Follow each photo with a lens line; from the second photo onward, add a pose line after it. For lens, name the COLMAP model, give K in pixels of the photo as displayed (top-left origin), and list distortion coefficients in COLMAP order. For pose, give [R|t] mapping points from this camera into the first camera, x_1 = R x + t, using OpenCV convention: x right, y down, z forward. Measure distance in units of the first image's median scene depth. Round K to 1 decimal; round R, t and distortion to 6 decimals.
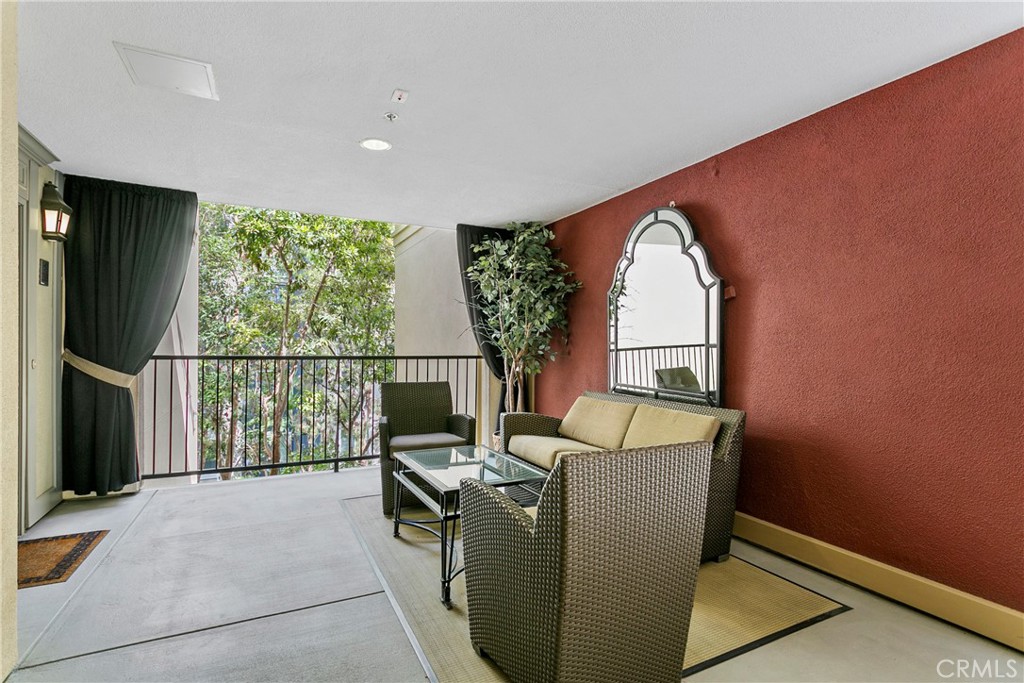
lens RADIAL K [[489.9, 0, 512.0], [0, 489.9, 339.5], [0, 0, 1]] dist [0.005793, 0.000976]
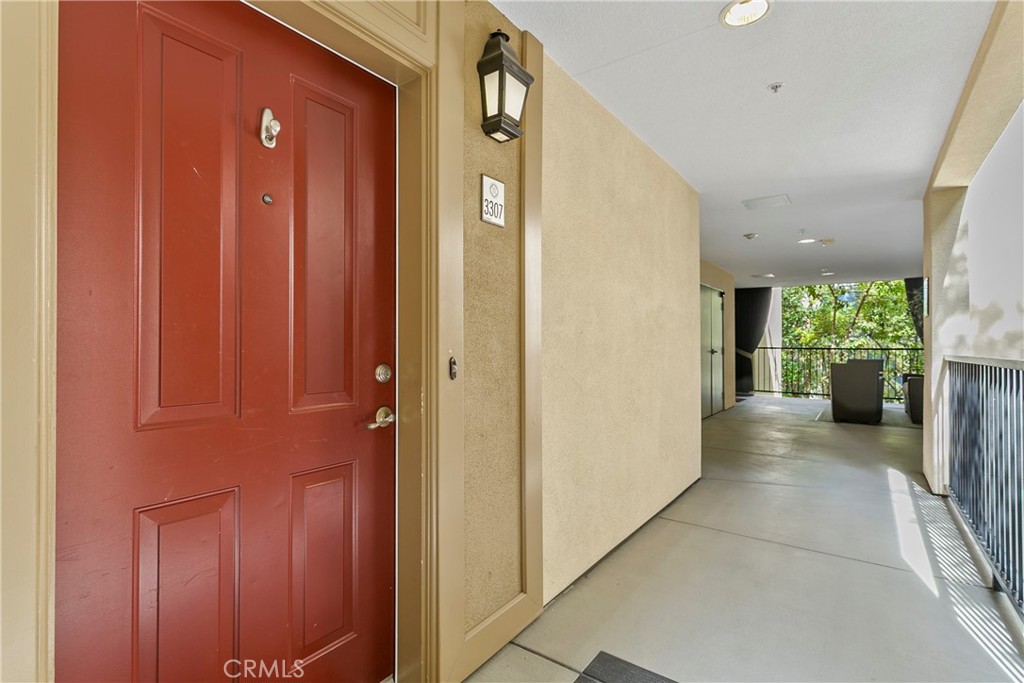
lens RADIAL K [[489.9, 0, 512.2], [0, 489.9, 341.3], [0, 0, 1]] dist [0.005793, 0.000976]
pose [[0.464575, -0.001296, -0.885533, 0.479063], [-0.002534, 0.999993, -0.002793, 0.013208], [0.885530, 0.003542, 0.464568, -0.676933]]
